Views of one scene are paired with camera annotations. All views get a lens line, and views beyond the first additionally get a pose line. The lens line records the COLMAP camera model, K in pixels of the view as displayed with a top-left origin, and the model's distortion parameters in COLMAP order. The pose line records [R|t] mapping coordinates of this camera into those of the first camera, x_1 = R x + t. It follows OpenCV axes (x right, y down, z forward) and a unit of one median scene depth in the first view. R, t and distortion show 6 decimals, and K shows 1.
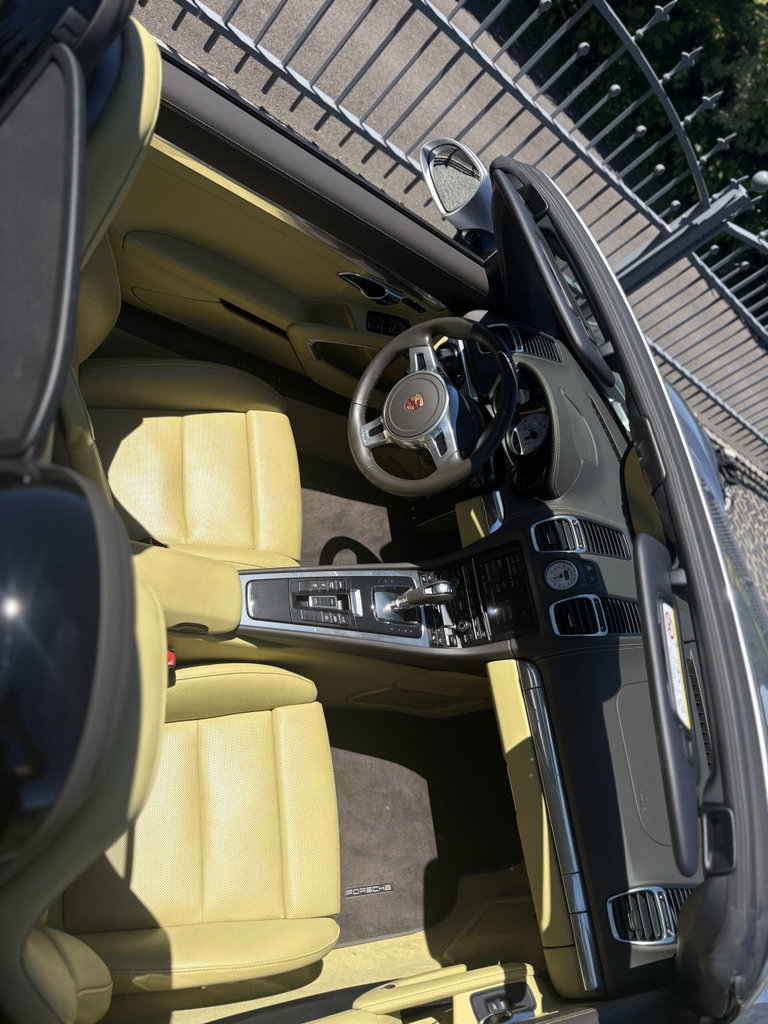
lens RADIAL K [[825.3, 0, 365.3], [0, 825.3, 515.0], [0, 0, 1]] dist [0.013600, -0.003724]
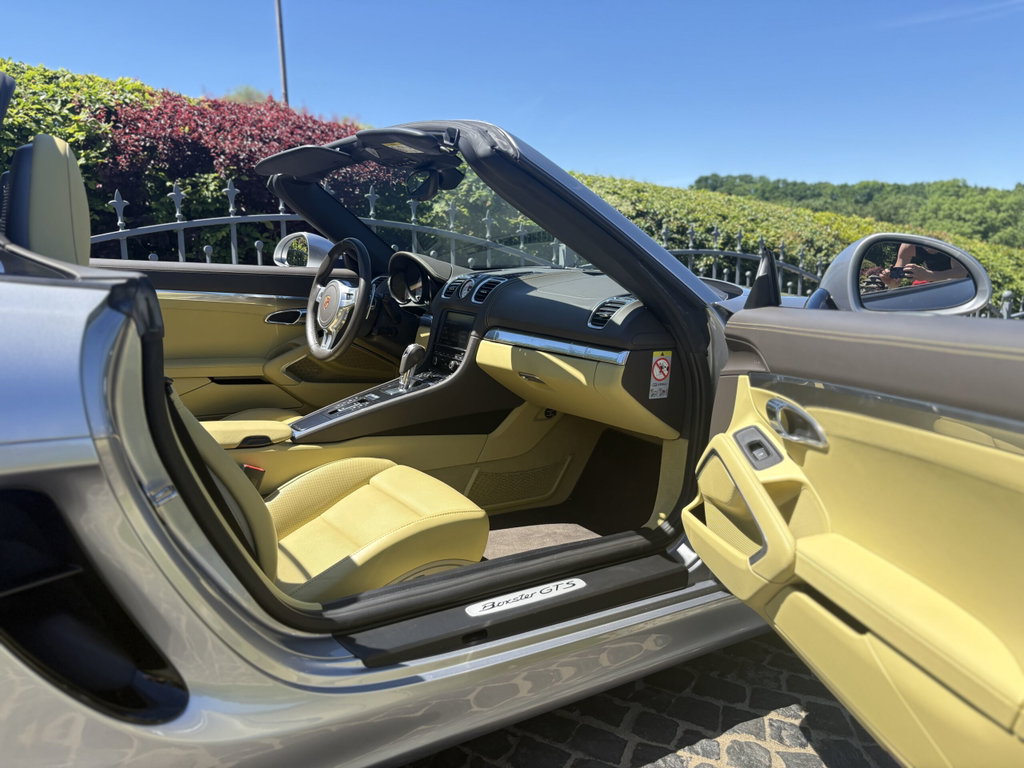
lens RADIAL K [[824.0, 0, 512.0], [0, 824.0, 384.0], [0, 0, 1]] dist [0.050942, -0.074420]
pose [[0.700279, -0.686490, 0.195807, -0.099353], [0.656678, 0.511897, -0.553837, 0.979343], [0.279971, 0.516423, 0.809274, -0.050463]]
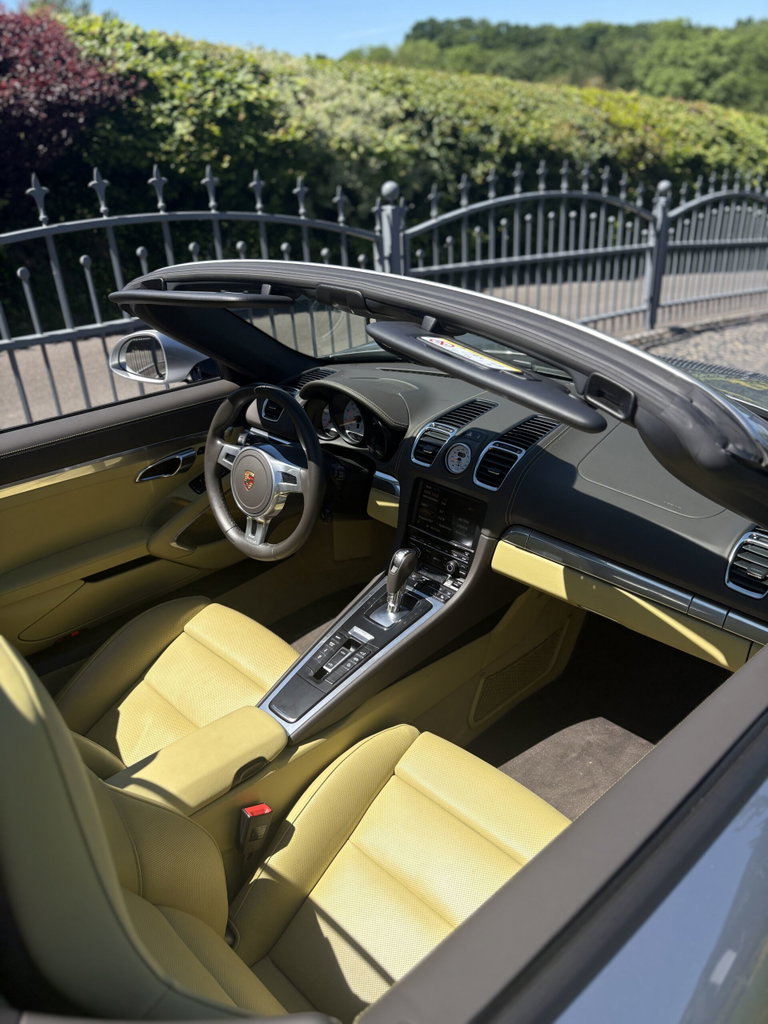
lens RADIAL K [[824.0, 0, 384.0], [0, 824.0, 512.0], [0, 0, 1]] dist [0.050942, -0.074420]
pose [[0.596563, -0.797391, 0.090996, 0.032790], [0.785912, 0.557438, -0.267590, 0.305270], [0.162649, 0.231149, 0.959226, 0.007955]]
